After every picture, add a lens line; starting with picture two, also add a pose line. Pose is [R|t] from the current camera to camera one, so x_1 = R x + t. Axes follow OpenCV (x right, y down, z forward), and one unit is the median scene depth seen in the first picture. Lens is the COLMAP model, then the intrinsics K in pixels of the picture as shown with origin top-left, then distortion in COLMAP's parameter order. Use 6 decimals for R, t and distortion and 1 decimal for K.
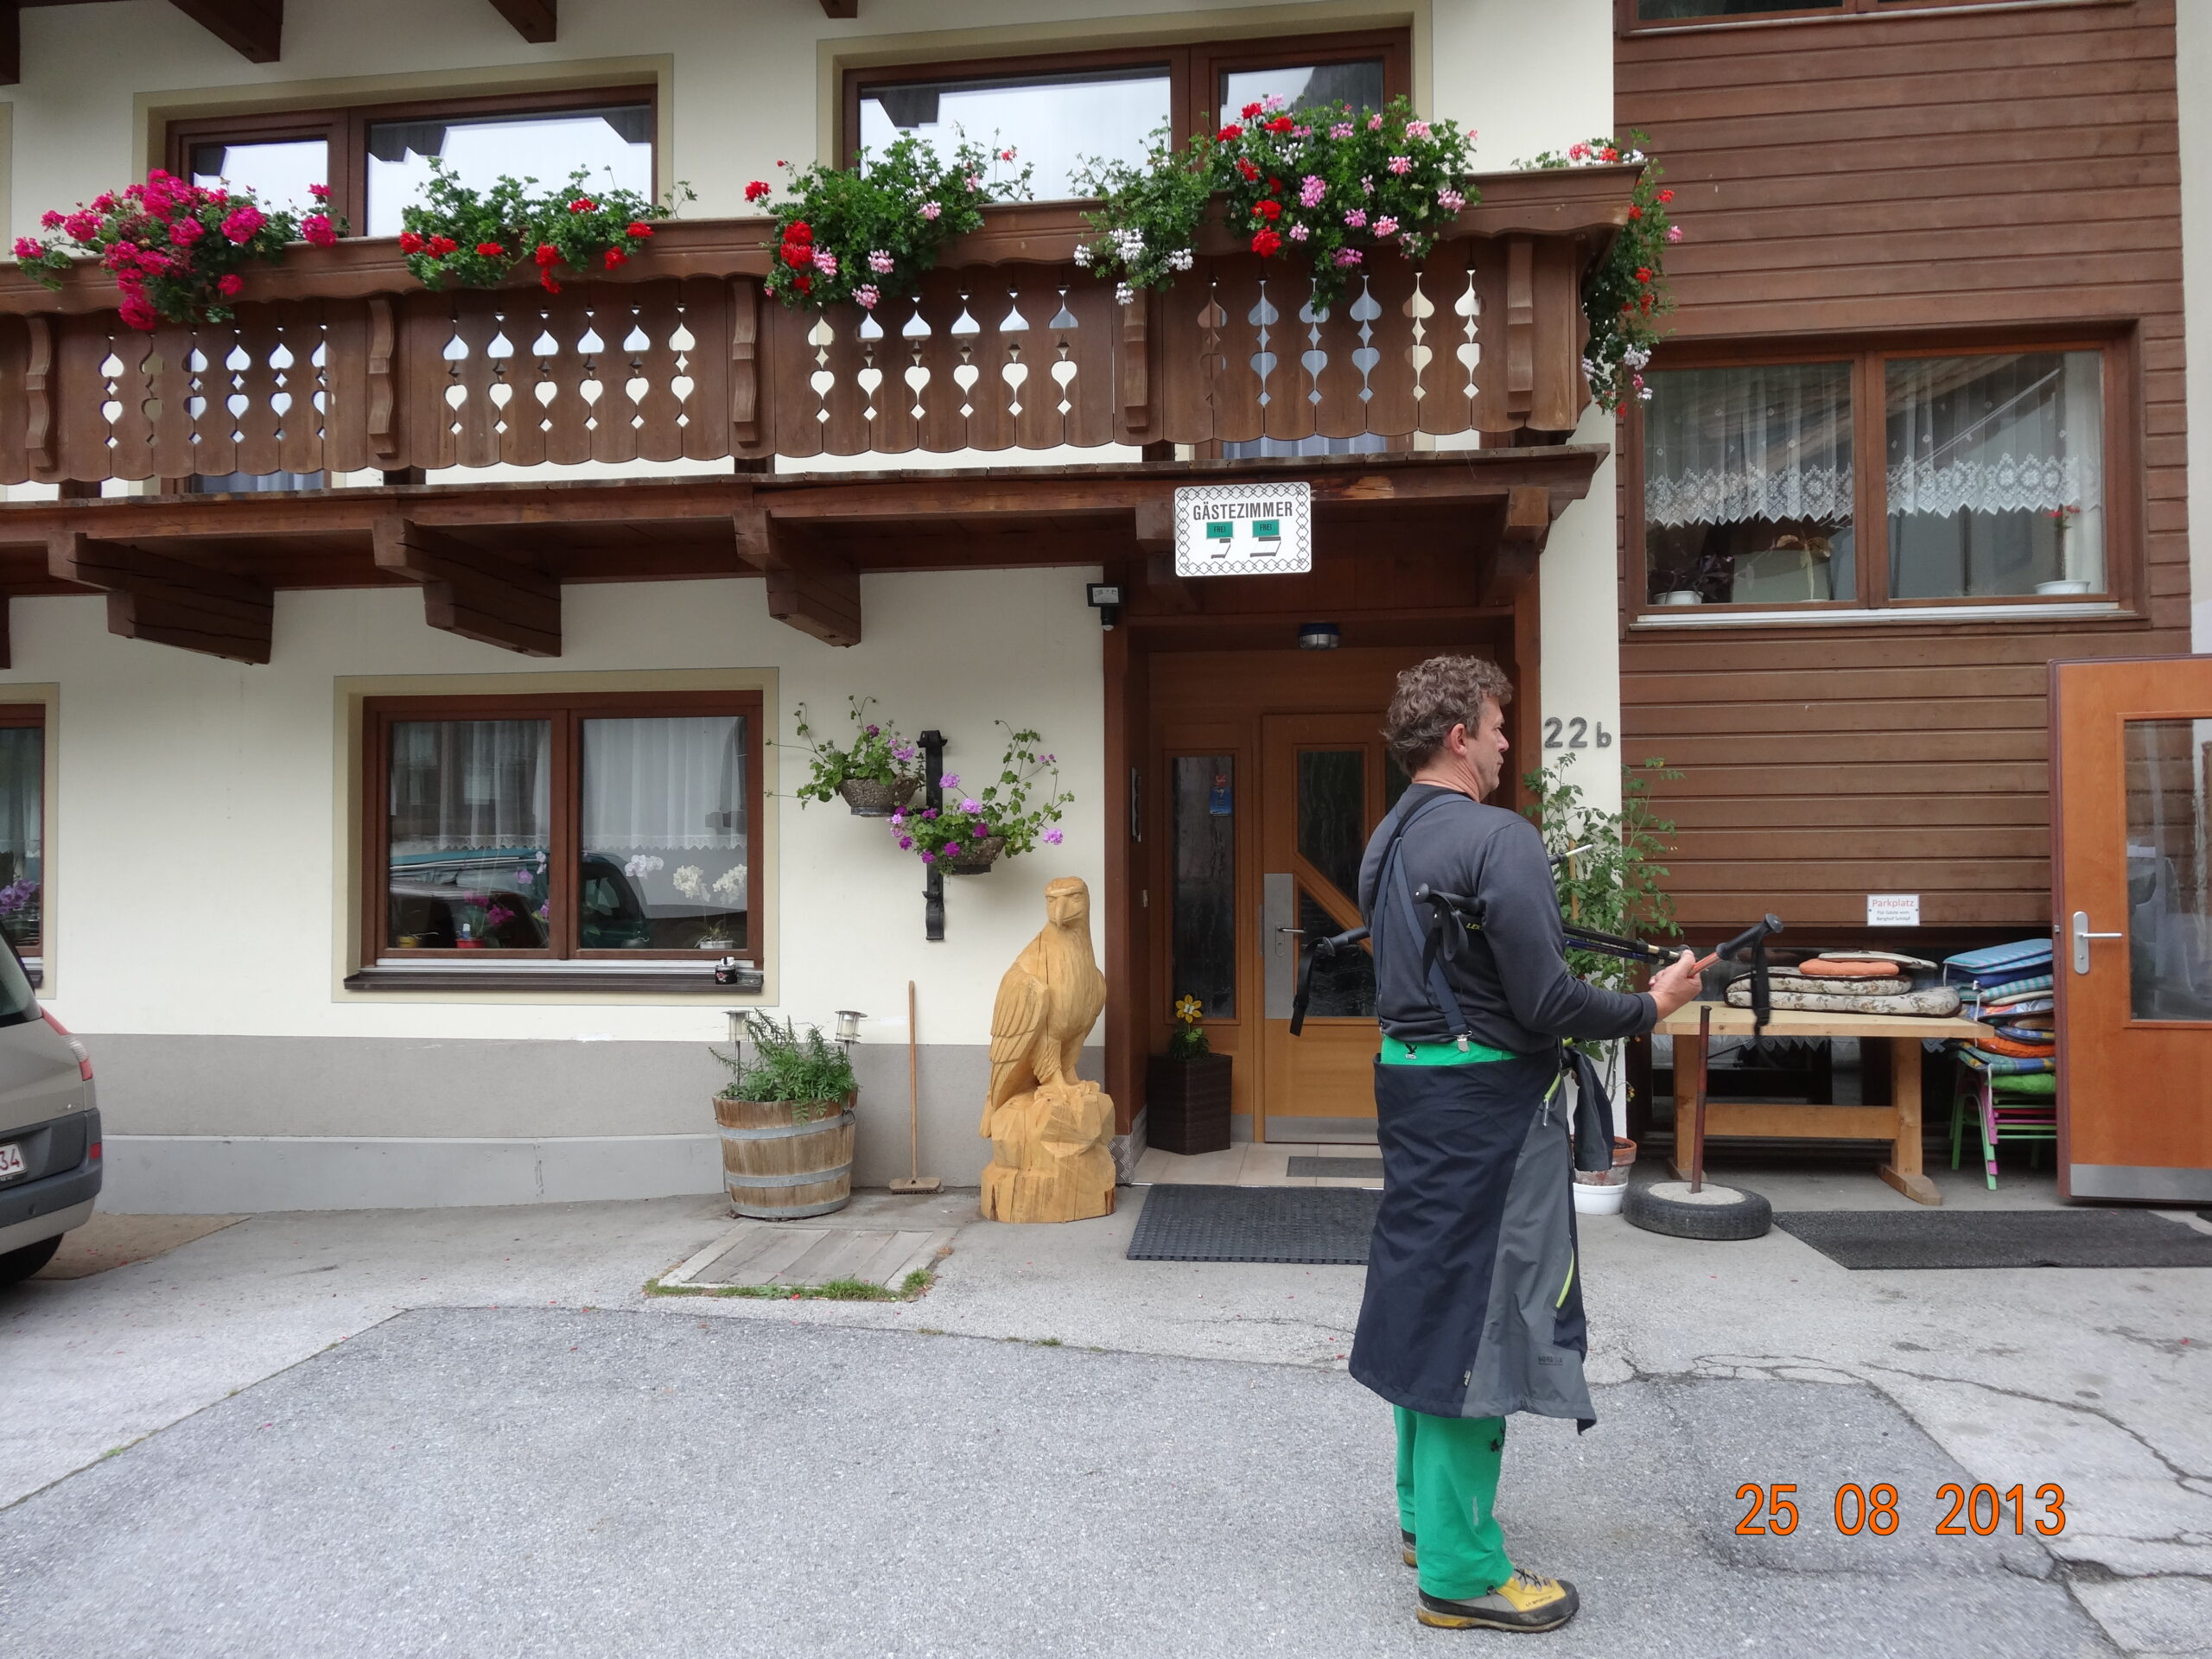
lens RADIAL K [[1717.7, 0, 1113.0], [0, 1717.7, 857.6], [0, 0, 1]] dist [0.010588, -0.007630]
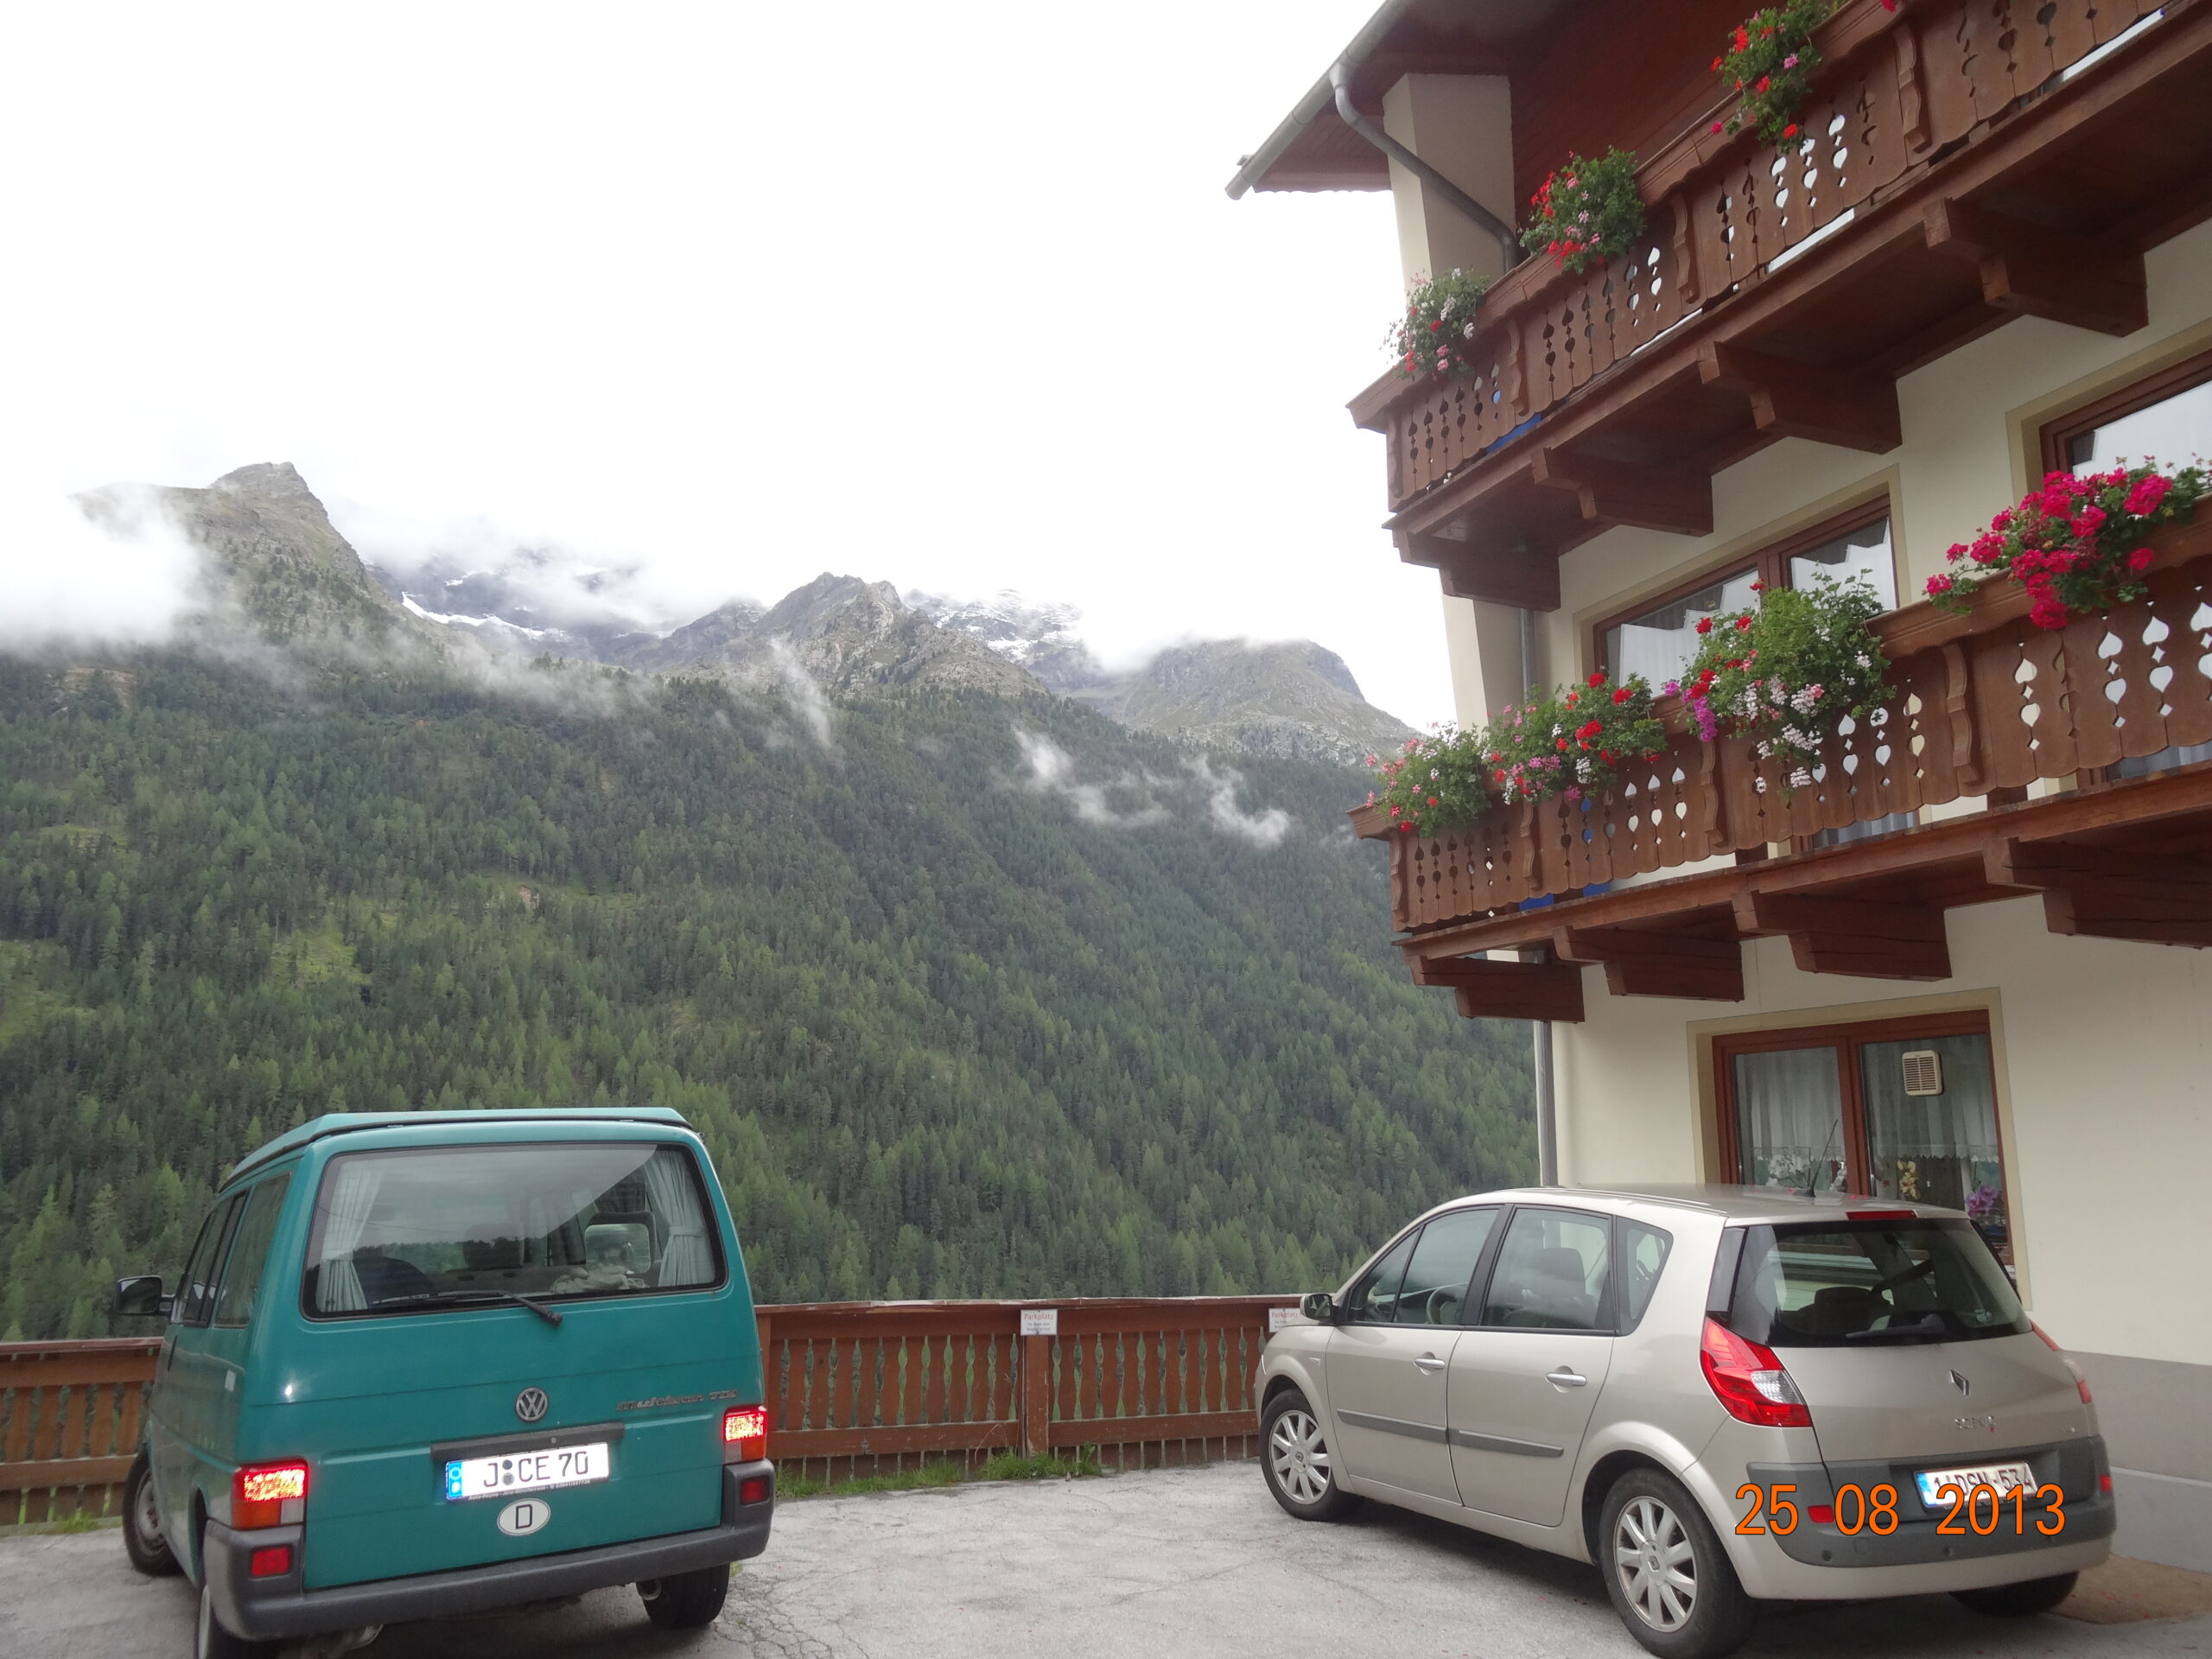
lens RADIAL K [[1854.0, 0, 1106.0], [0, 1854.0, 829.5], [0, 0, 1]] dist [0.037536, -0.003710]
pose [[0.506654, -0.158991, -0.847363, 0.640952], [0.008208, 0.983694, -0.179664, -0.000312], [0.862110, 0.084072, 0.499698, -0.099440]]
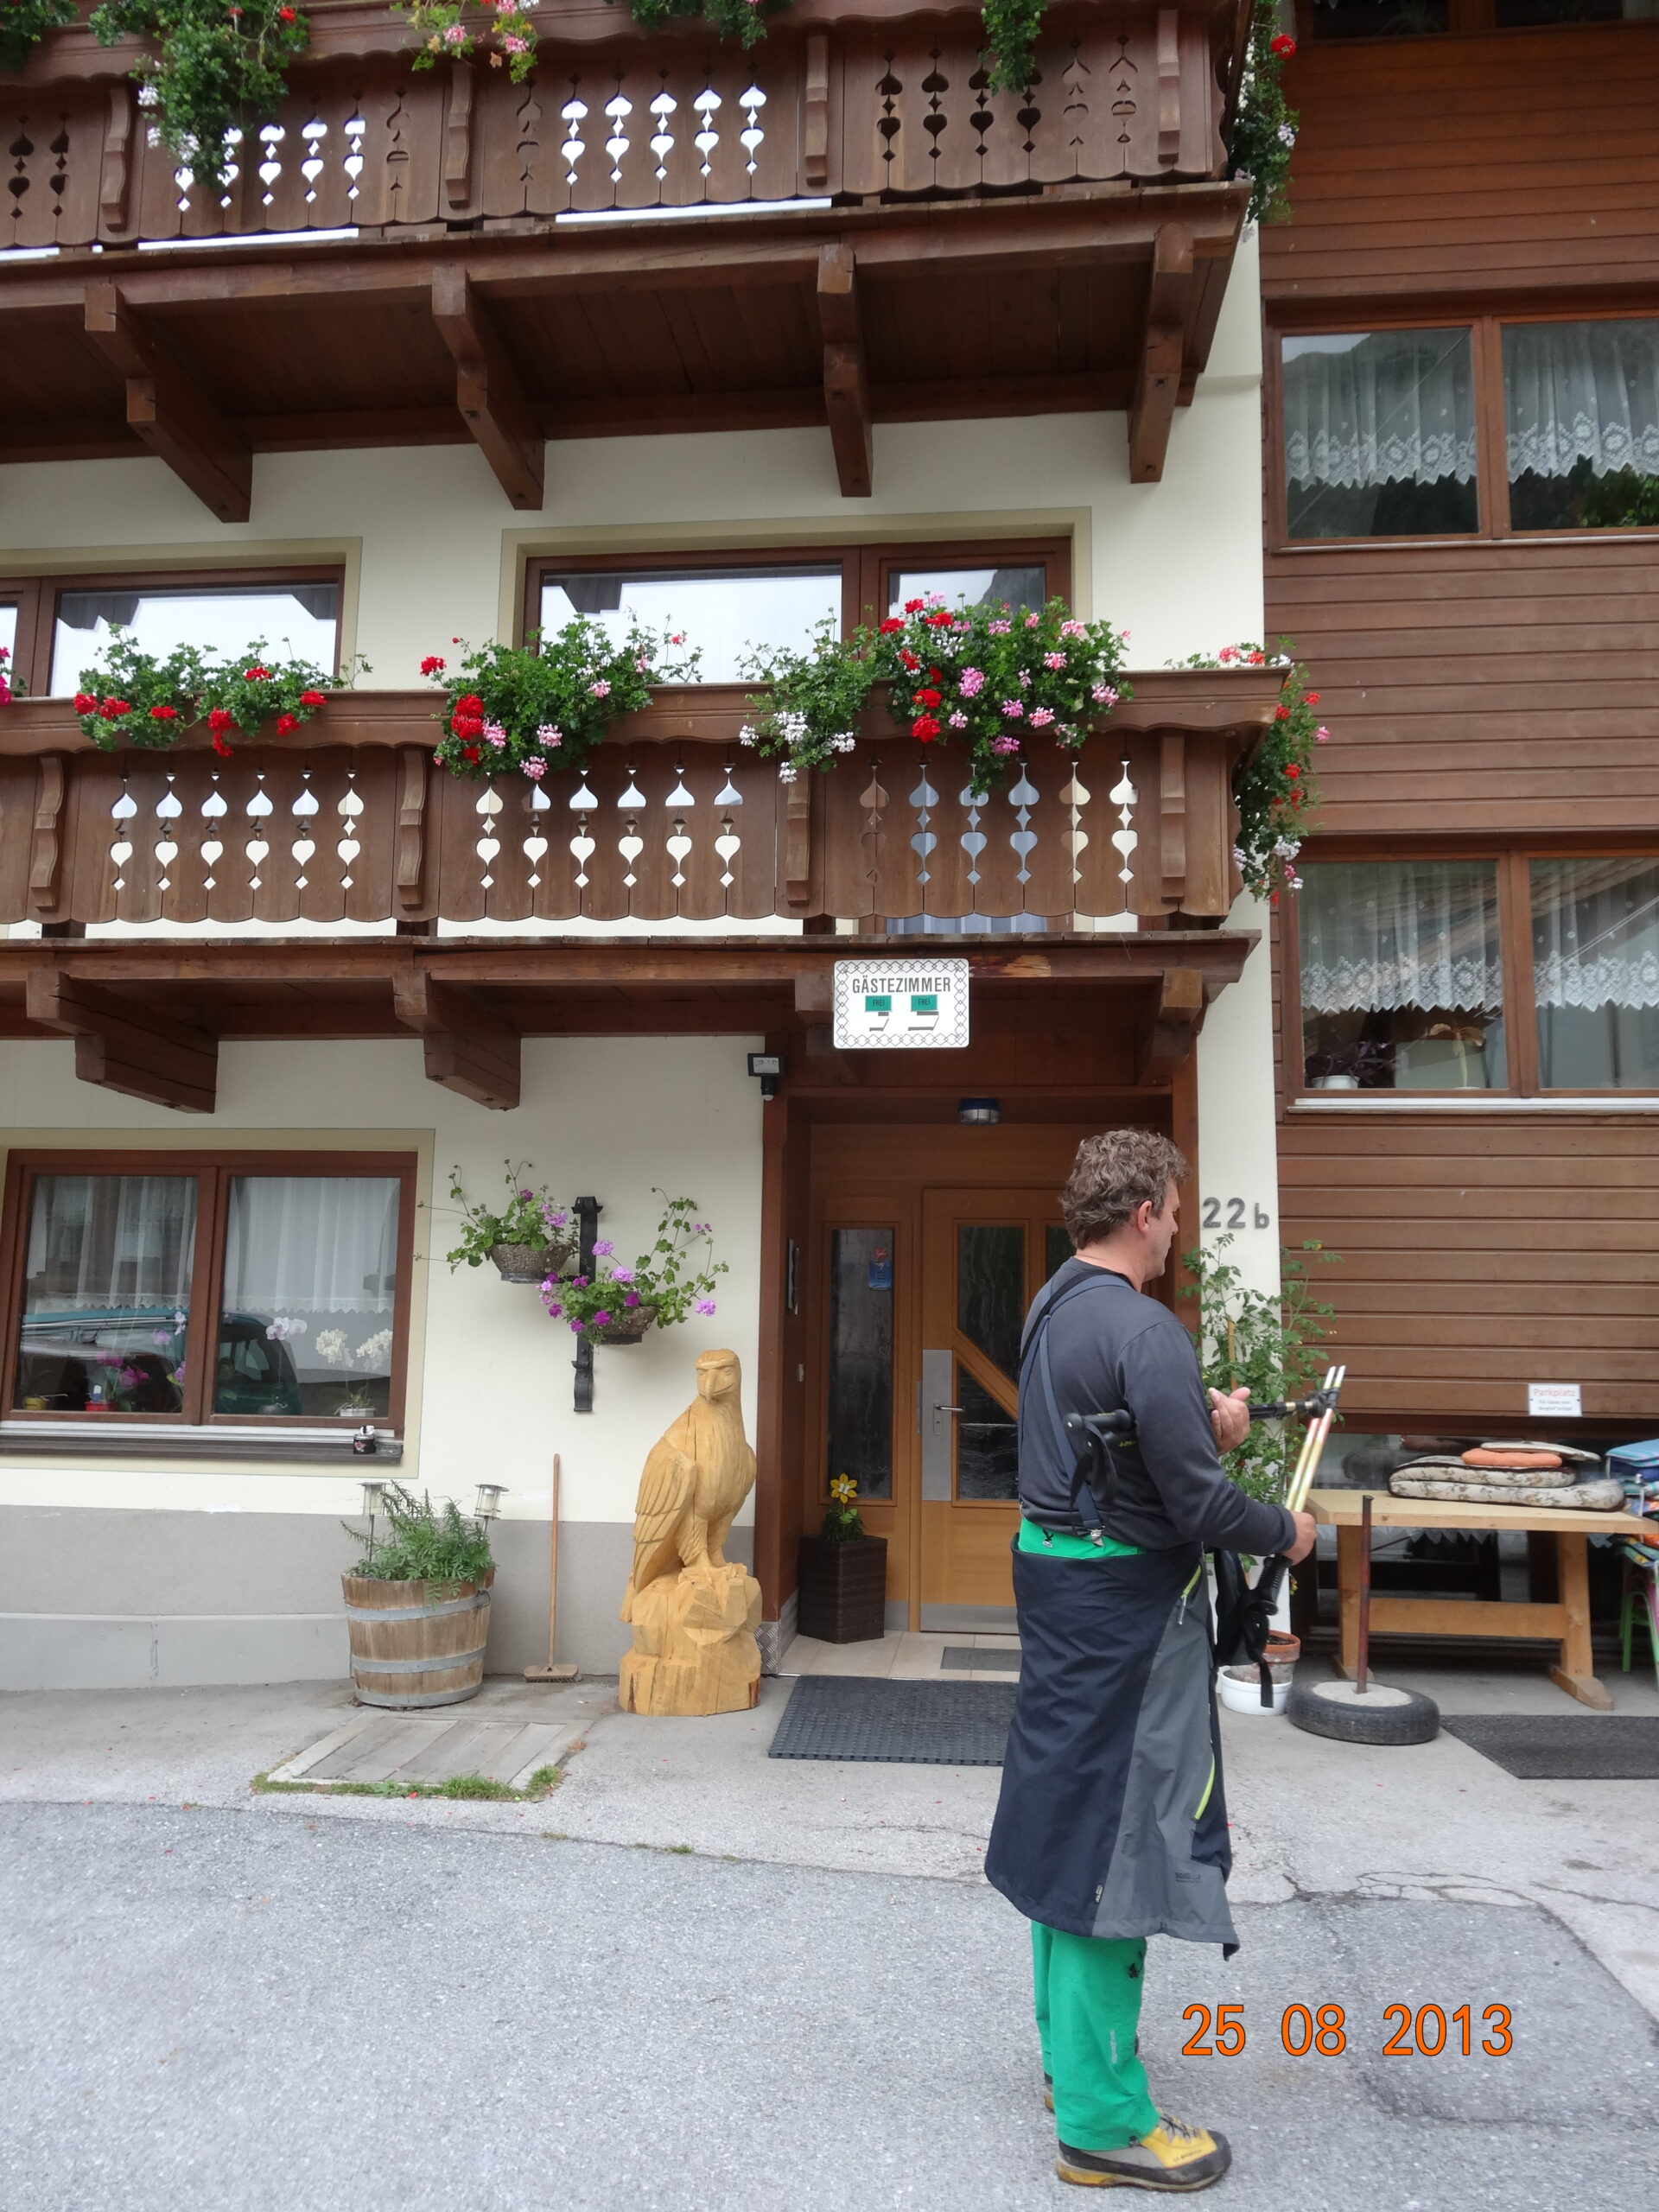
lens RADIAL K [[1733.9, 0, 829.5], [0, 1733.9, 1106.0], [0, 0, 1]] dist [0.006660, -0.003885]
pose [[0.999243, 0.024324, 0.030364, 0.003107], [-0.020227, 0.991488, -0.128620, -0.000159], [-0.033234, 0.127908, 0.991229, 0.003026]]
